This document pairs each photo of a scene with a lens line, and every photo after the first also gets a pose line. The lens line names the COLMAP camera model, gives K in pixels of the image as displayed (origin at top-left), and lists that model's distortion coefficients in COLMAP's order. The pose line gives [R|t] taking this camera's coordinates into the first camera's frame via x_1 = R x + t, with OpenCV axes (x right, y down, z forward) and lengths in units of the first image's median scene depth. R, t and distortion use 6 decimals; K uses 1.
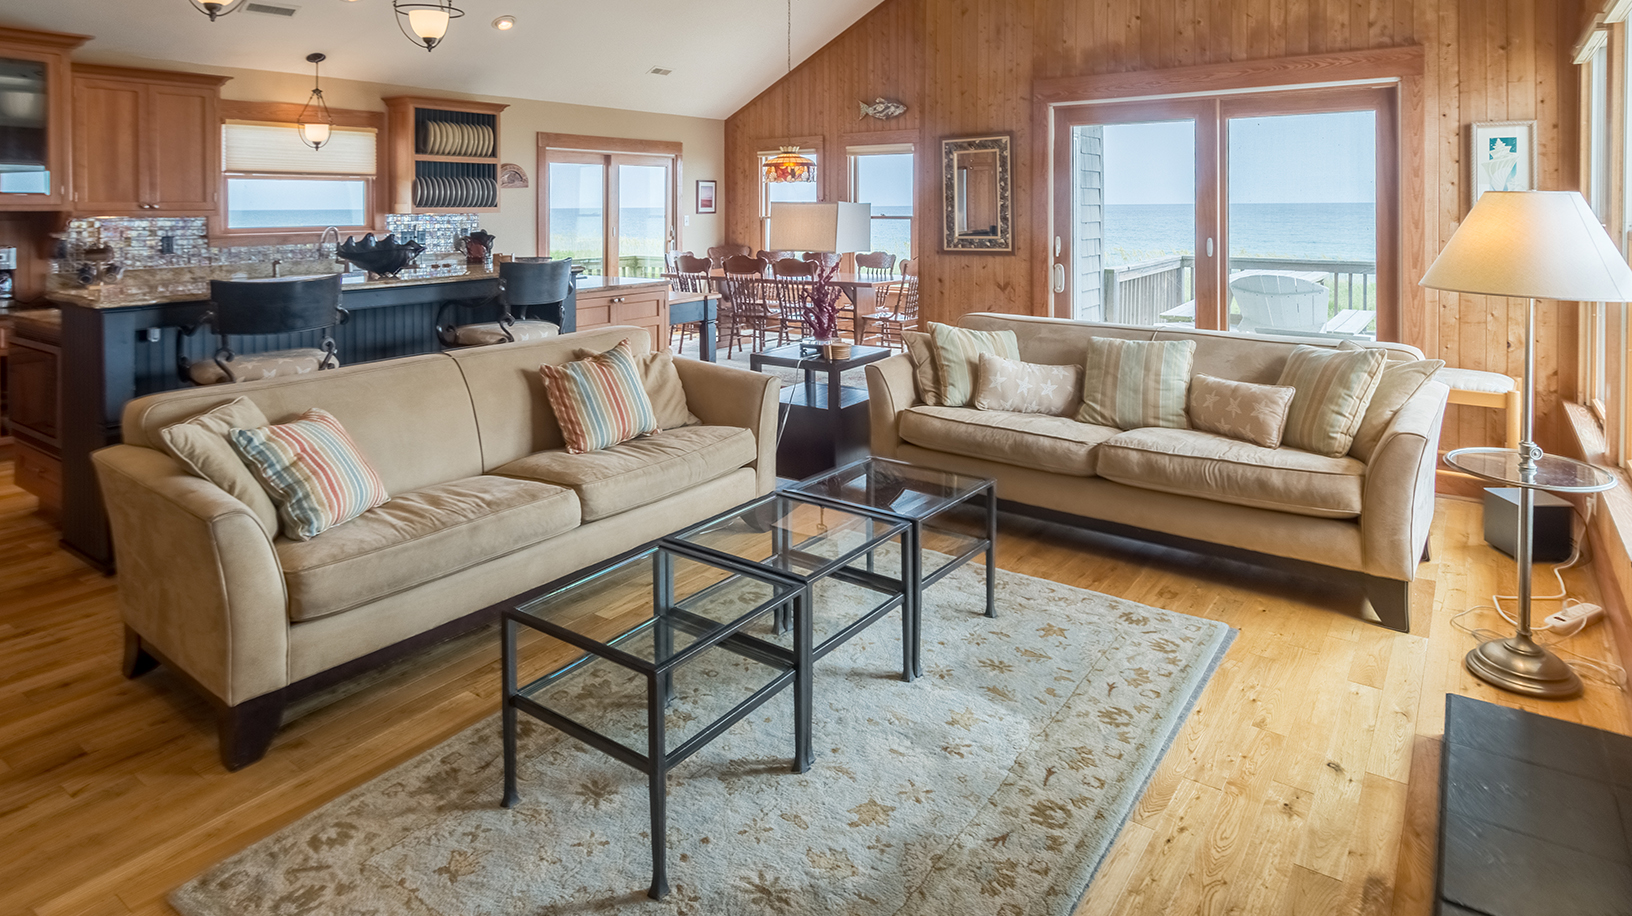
lens RADIAL K [[918.4, 0, 826.5], [0, 918.4, 303.9], [0, 0, 1]] dist [-0.000863, -0.000488]
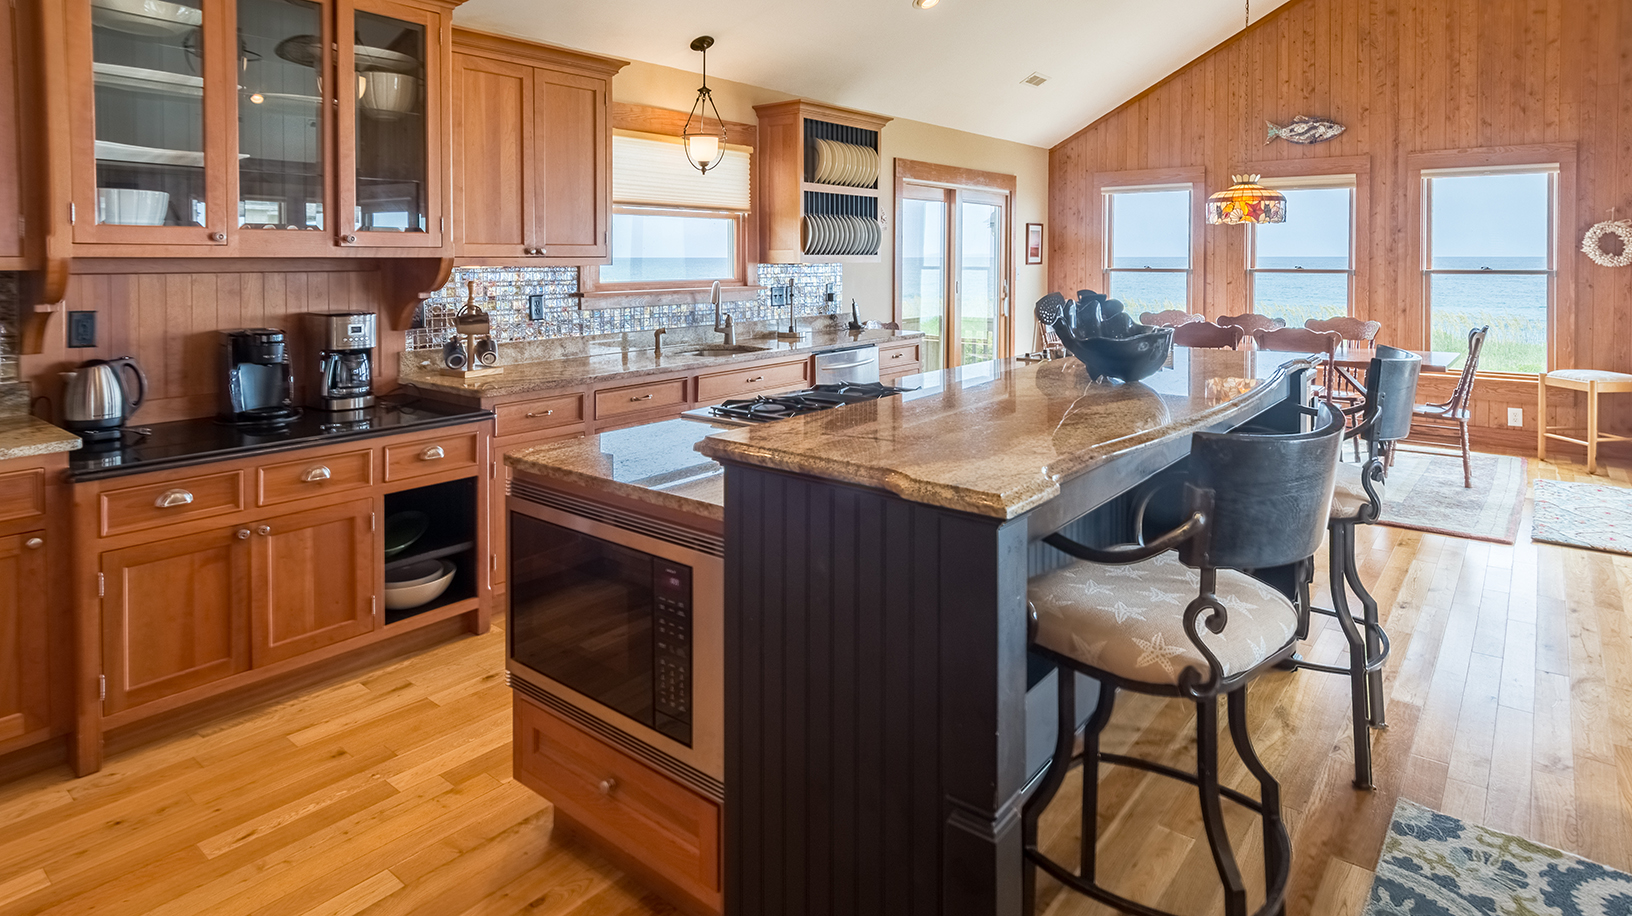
lens RADIAL K [[894.1, 0, 812.9], [0, 894.1, 362.9], [0, 0, 1]] dist [0.004100, -0.008721]
pose [[0.997278, 0.013242, -0.072533, -0.418529], [-0.012315, 0.999837, 0.013214, -0.030840], [0.072696, -0.012285, 0.997278, 0.311748]]
